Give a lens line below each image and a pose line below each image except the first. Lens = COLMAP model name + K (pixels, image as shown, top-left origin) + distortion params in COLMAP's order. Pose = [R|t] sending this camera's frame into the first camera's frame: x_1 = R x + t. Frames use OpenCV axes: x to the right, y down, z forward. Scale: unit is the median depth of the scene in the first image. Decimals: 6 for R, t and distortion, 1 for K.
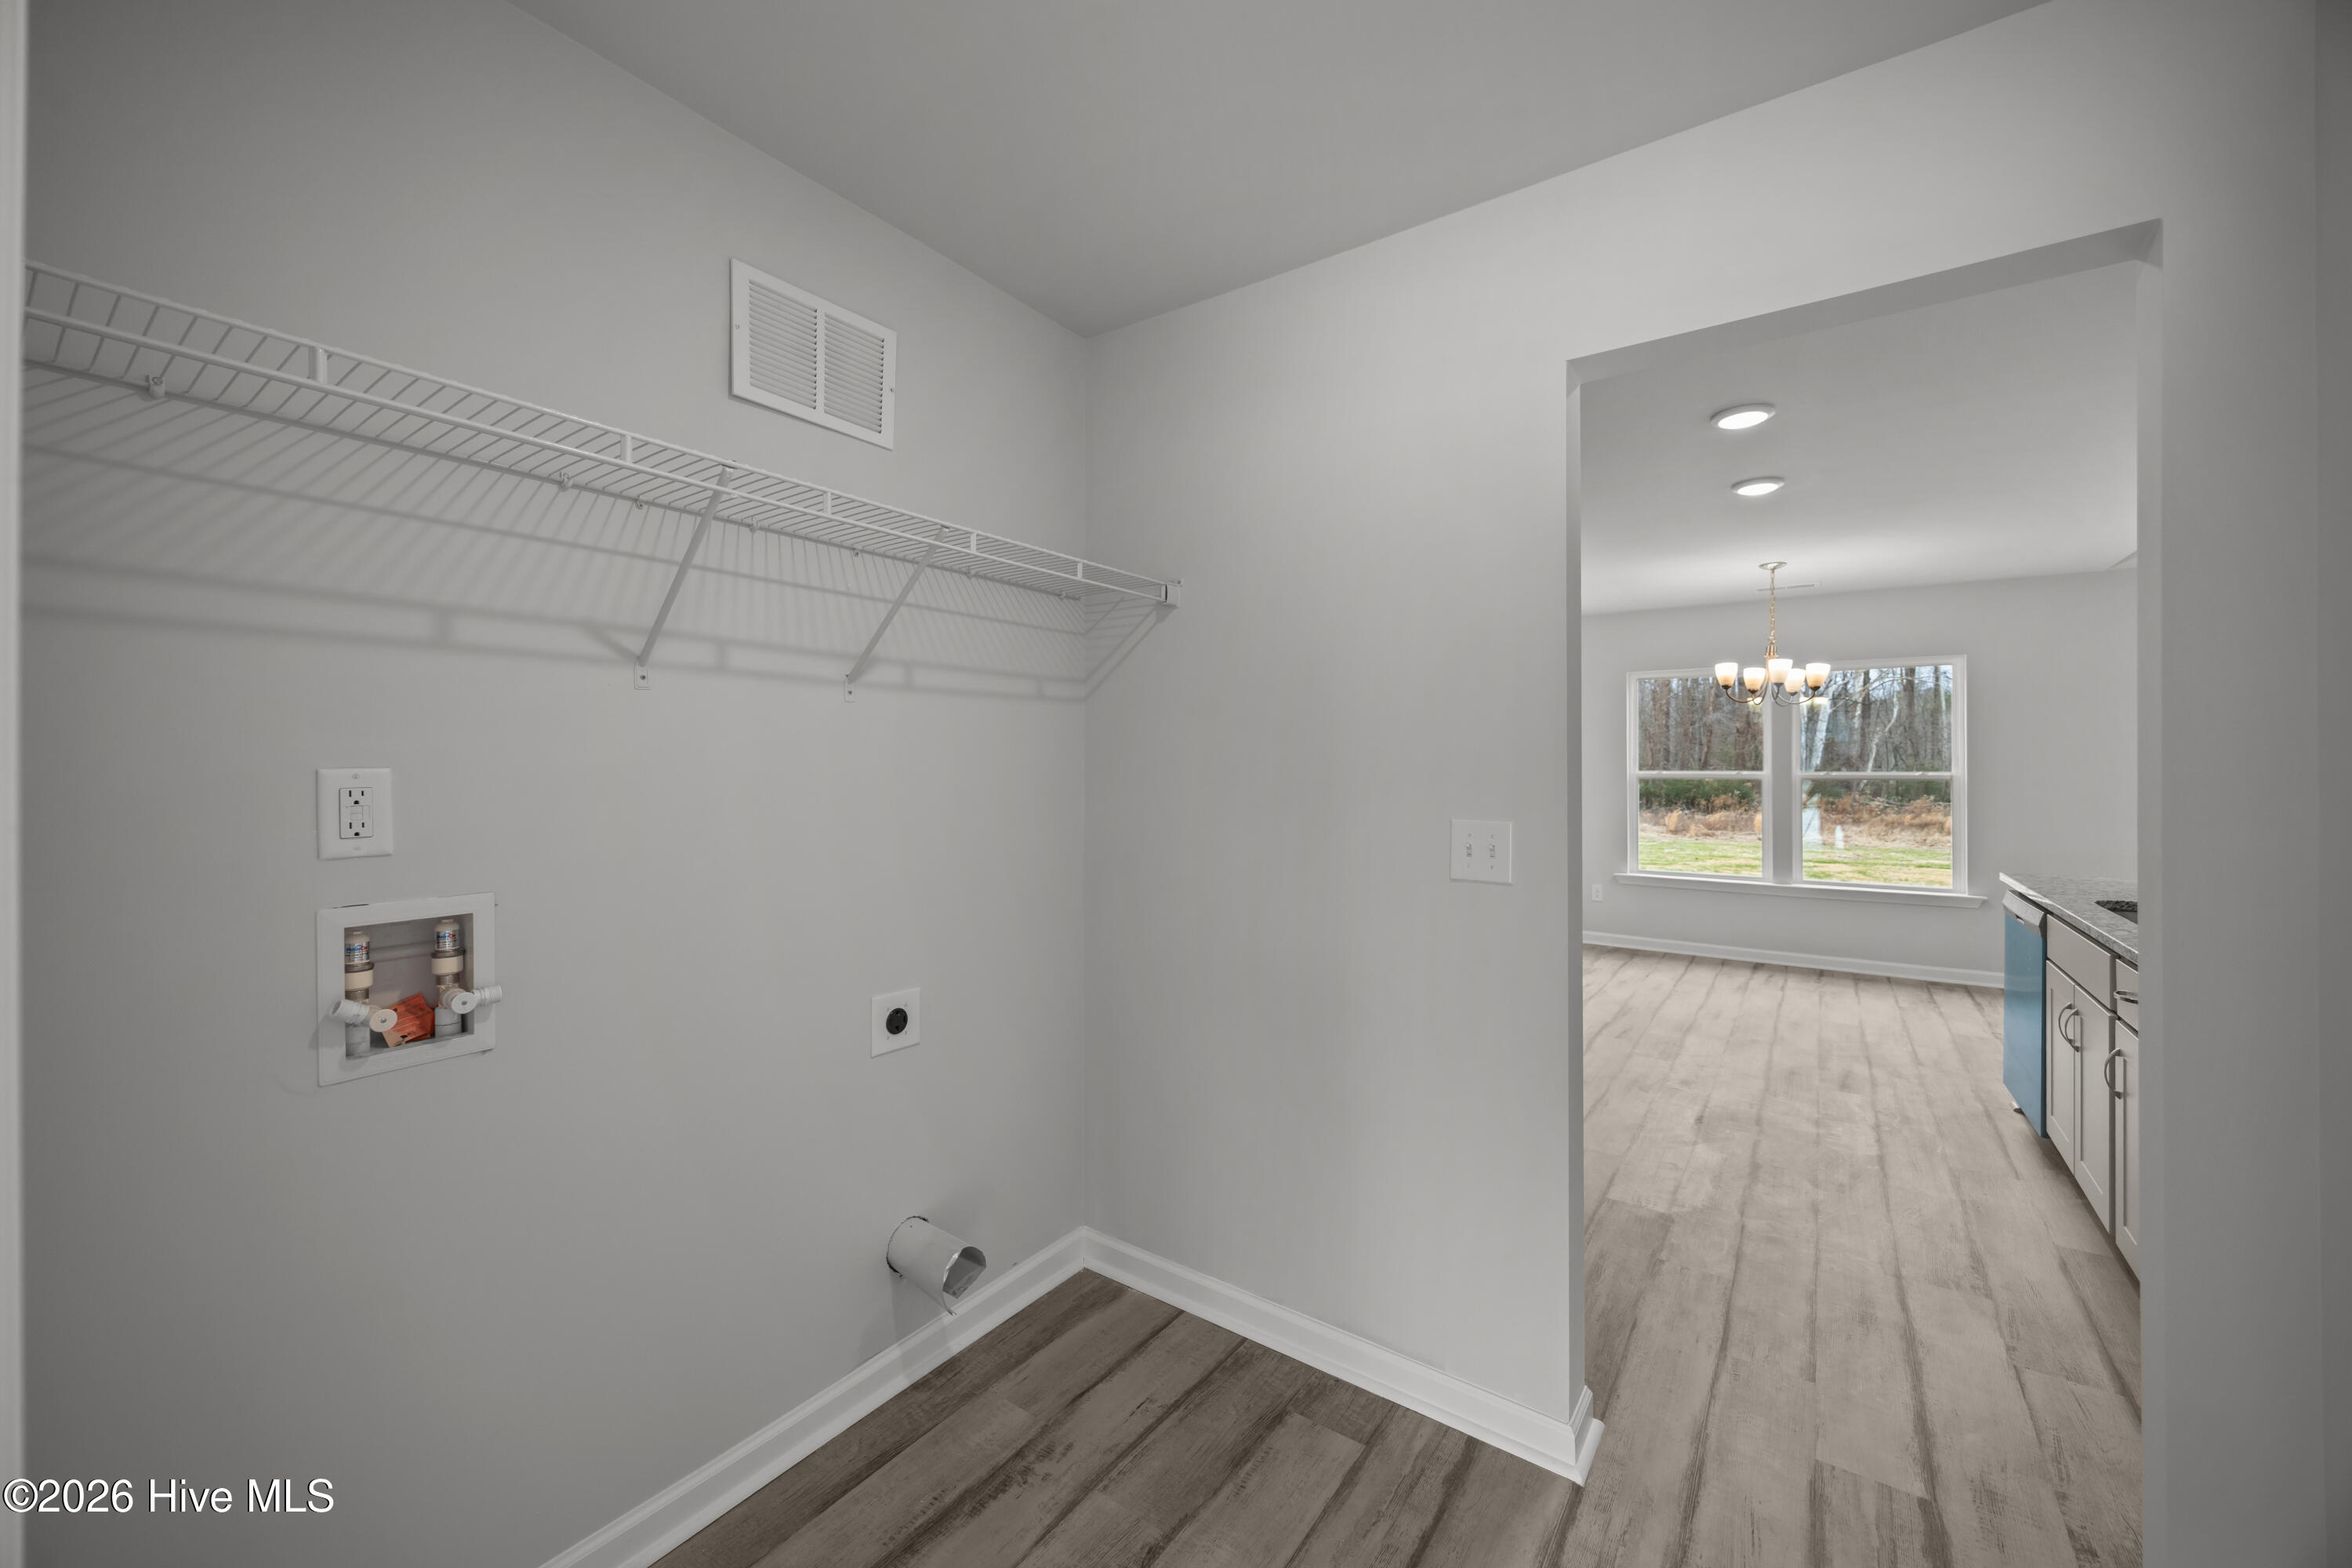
lens RADIAL K [[898.5, 0, 1180.2], [0, 898.5, 762.6], [0, 0, 1]] dist [-0.001659, -0.000045]
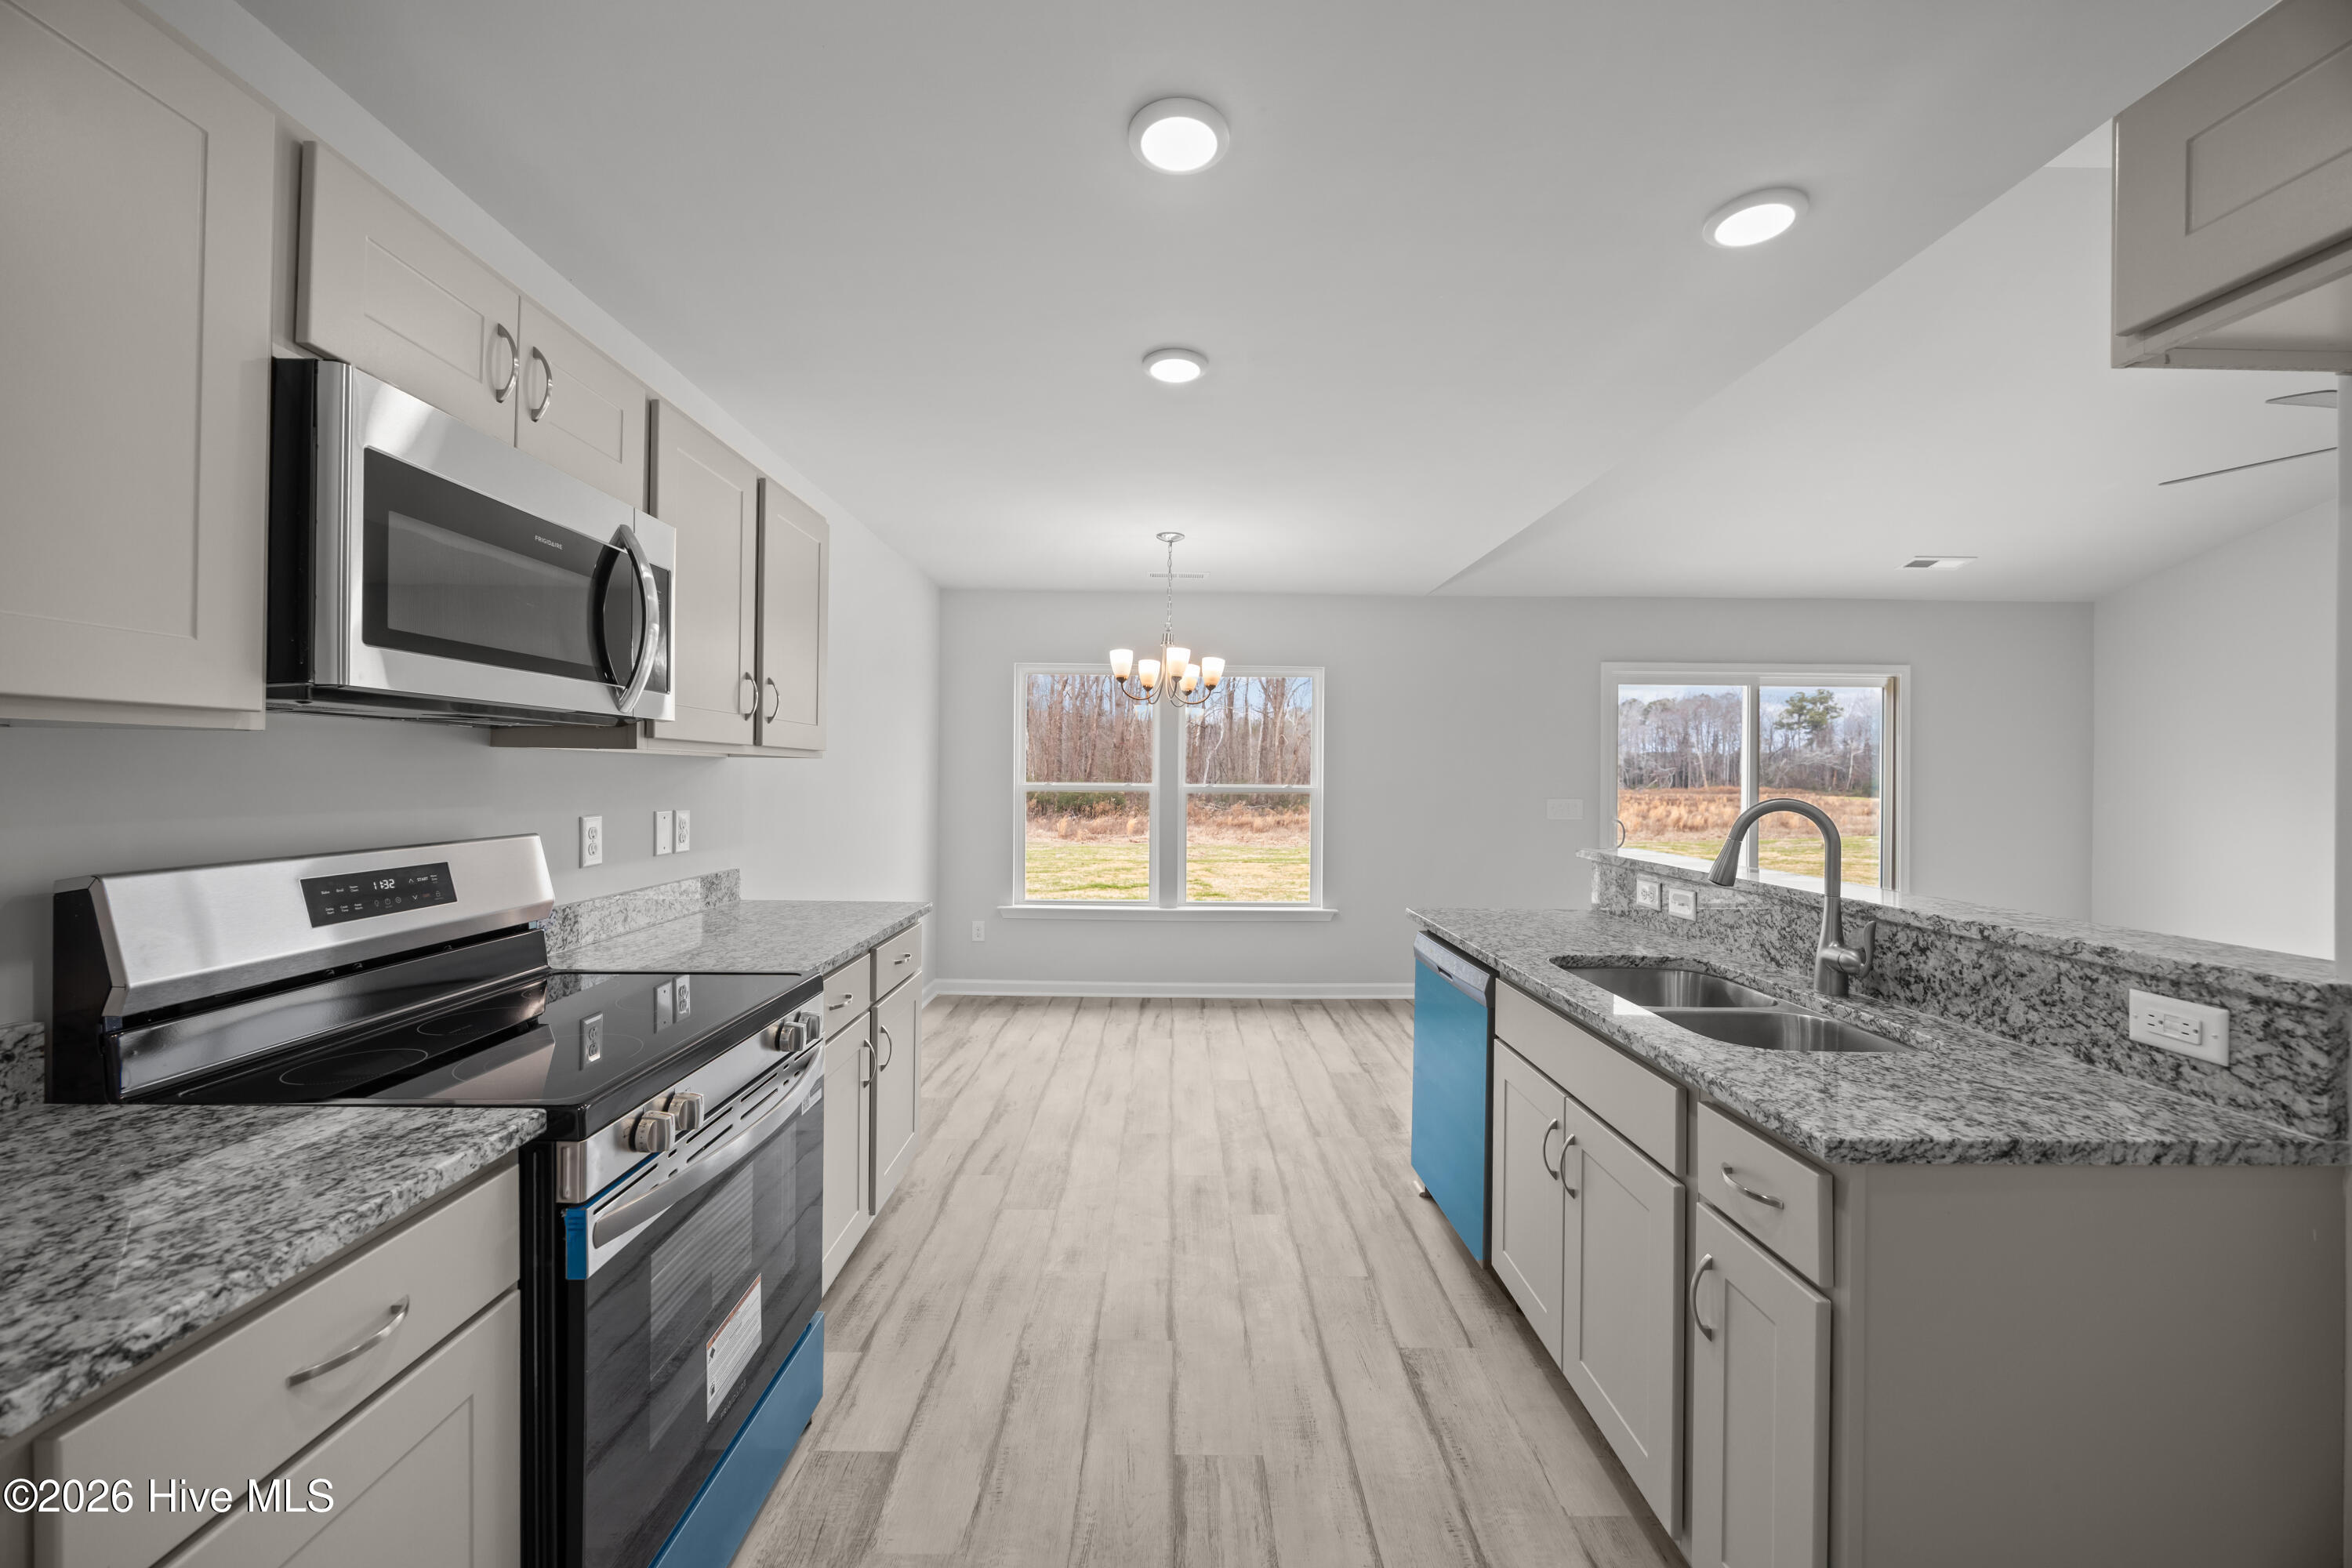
lens RADIAL K [[898.5, 0, 1180.3], [0, 898.5, 773.8], [0, 0, 1]] dist [-0.001659, -0.000045]
pose [[0.807850, 0.009339, 0.589314, 0.174131], [-0.011011, 0.999939, -0.000753, 0.000392], [-0.589286, -0.005880, 0.807903, 0.312631]]
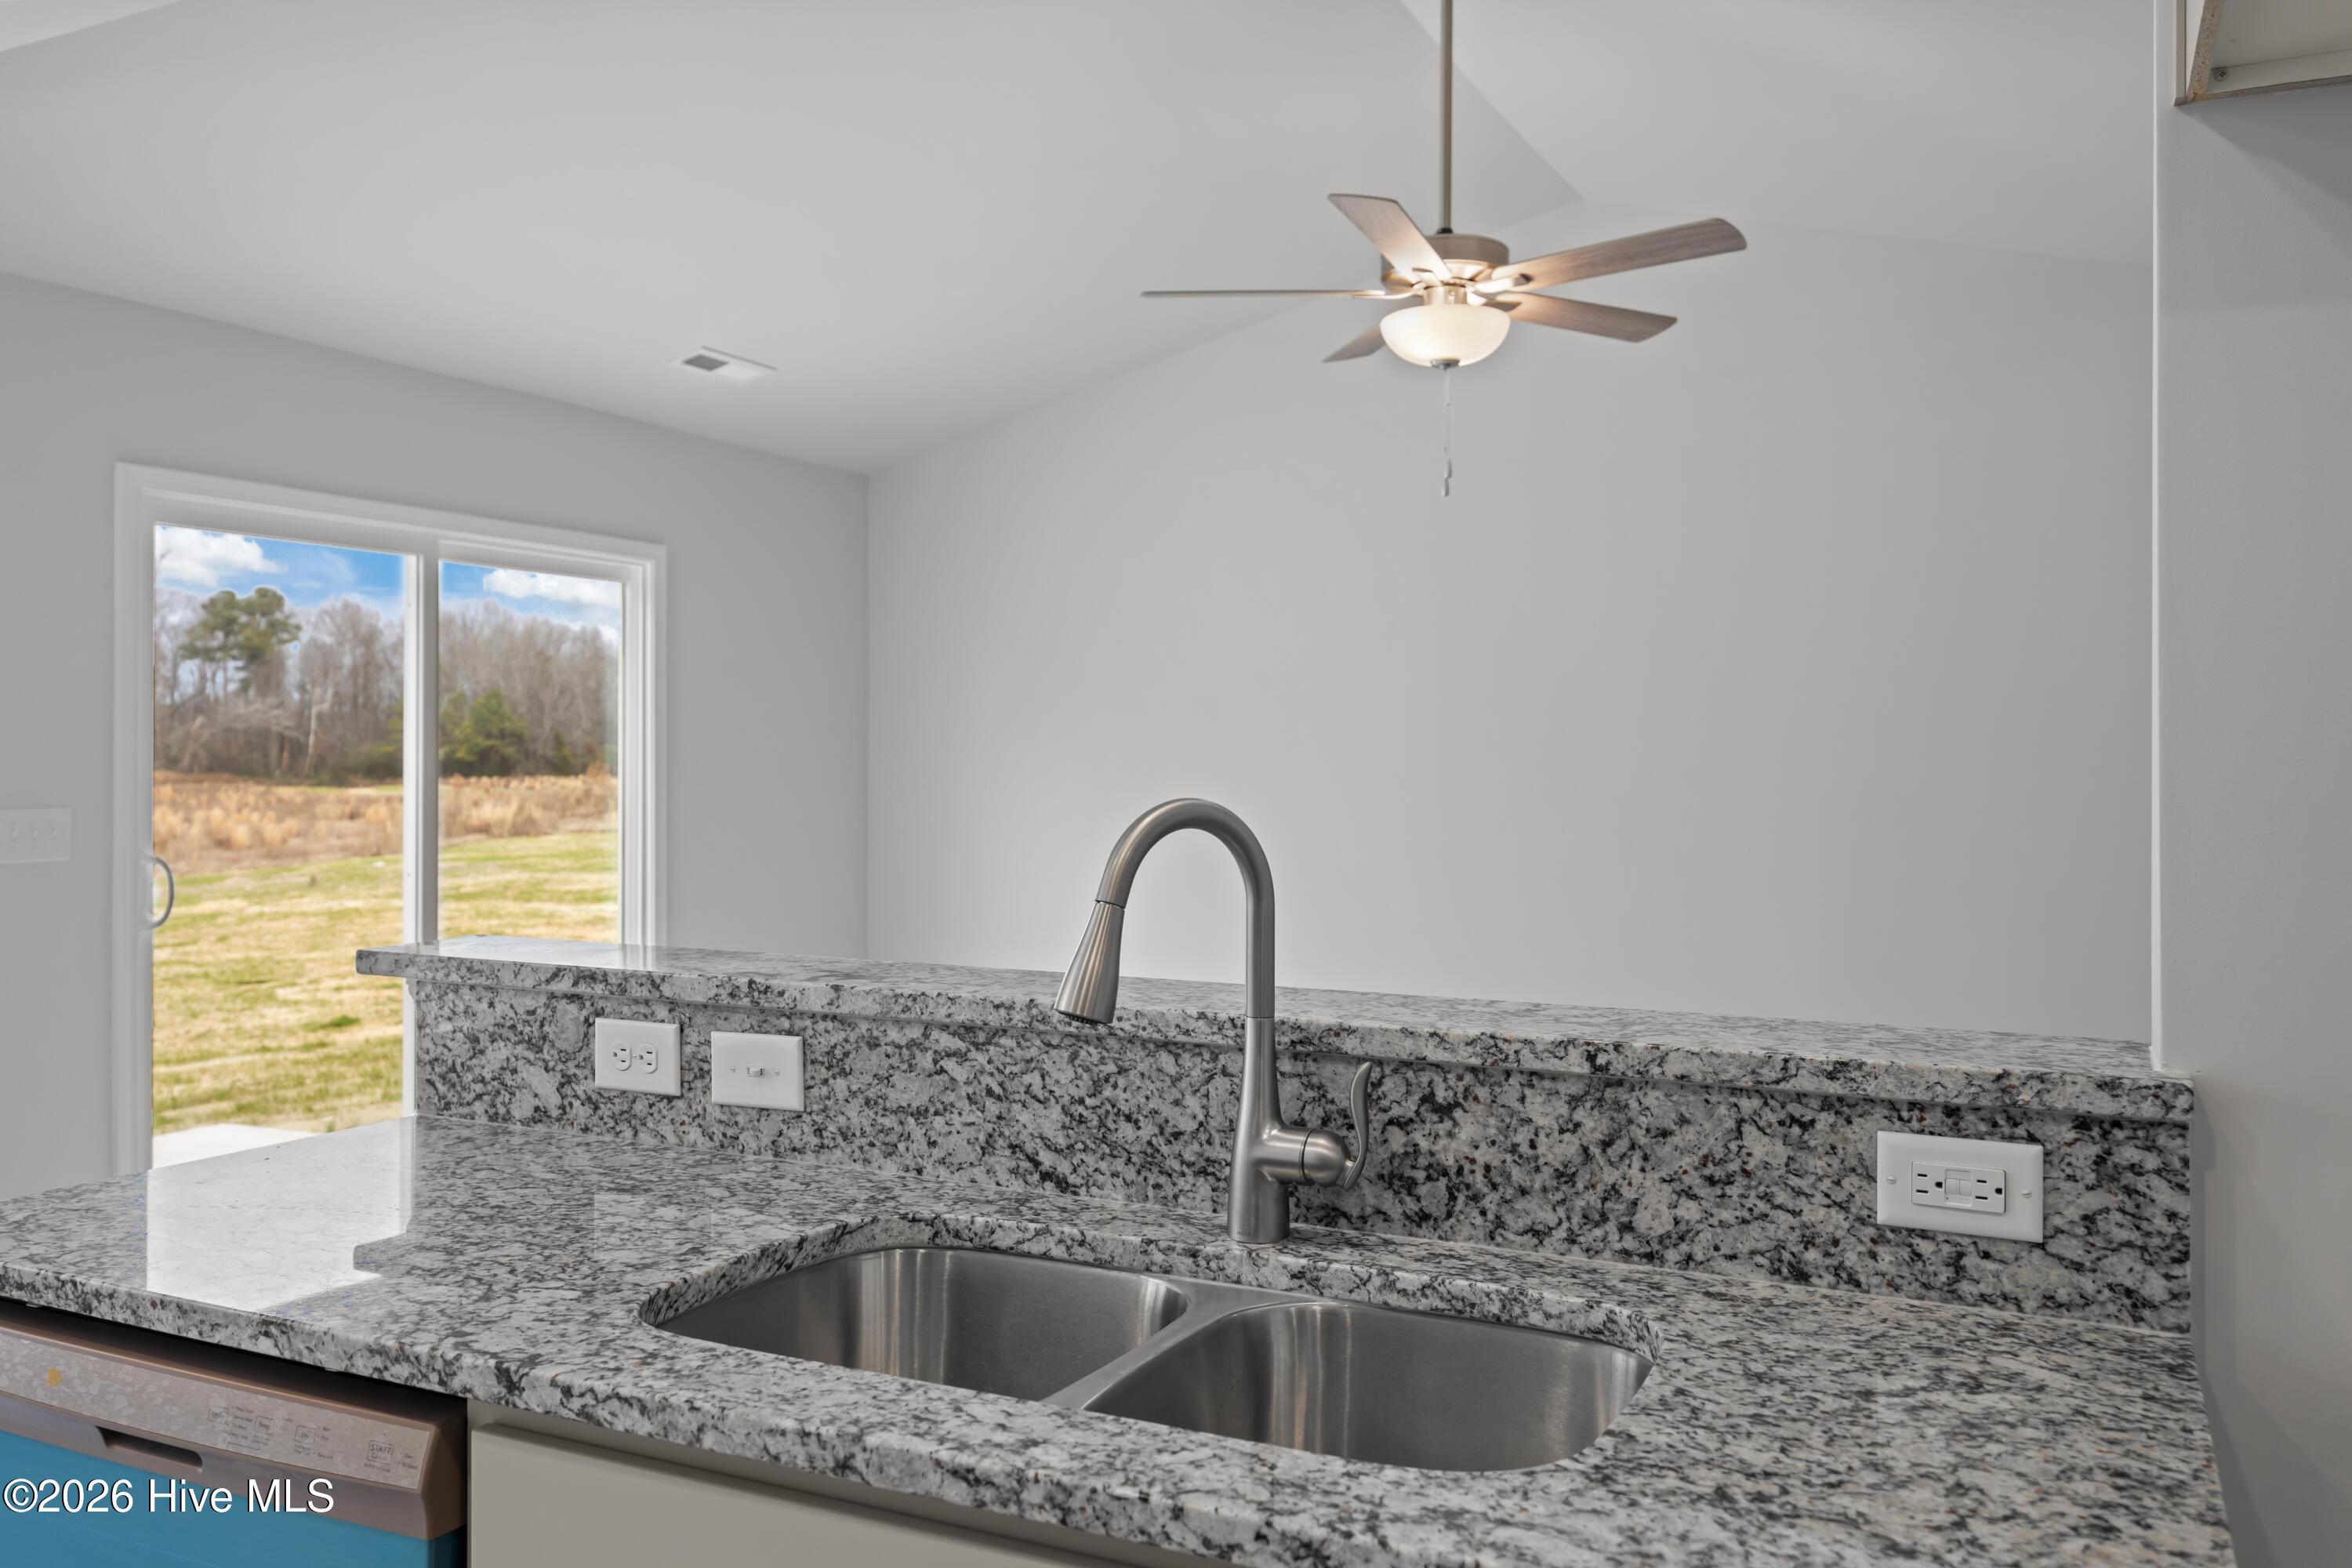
lens RADIAL K [[1812.8, 0, 1175.5], [0, 1812.8, 751.1], [0, 0, 1]] dist [-0.000546, -0.002670]
pose [[-0.155238, 0.006117, 0.987858, 0.281924], [-0.004051, 0.999968, -0.006829, 0.001381], [-0.987869, -0.005062, -0.155209, 0.514069]]
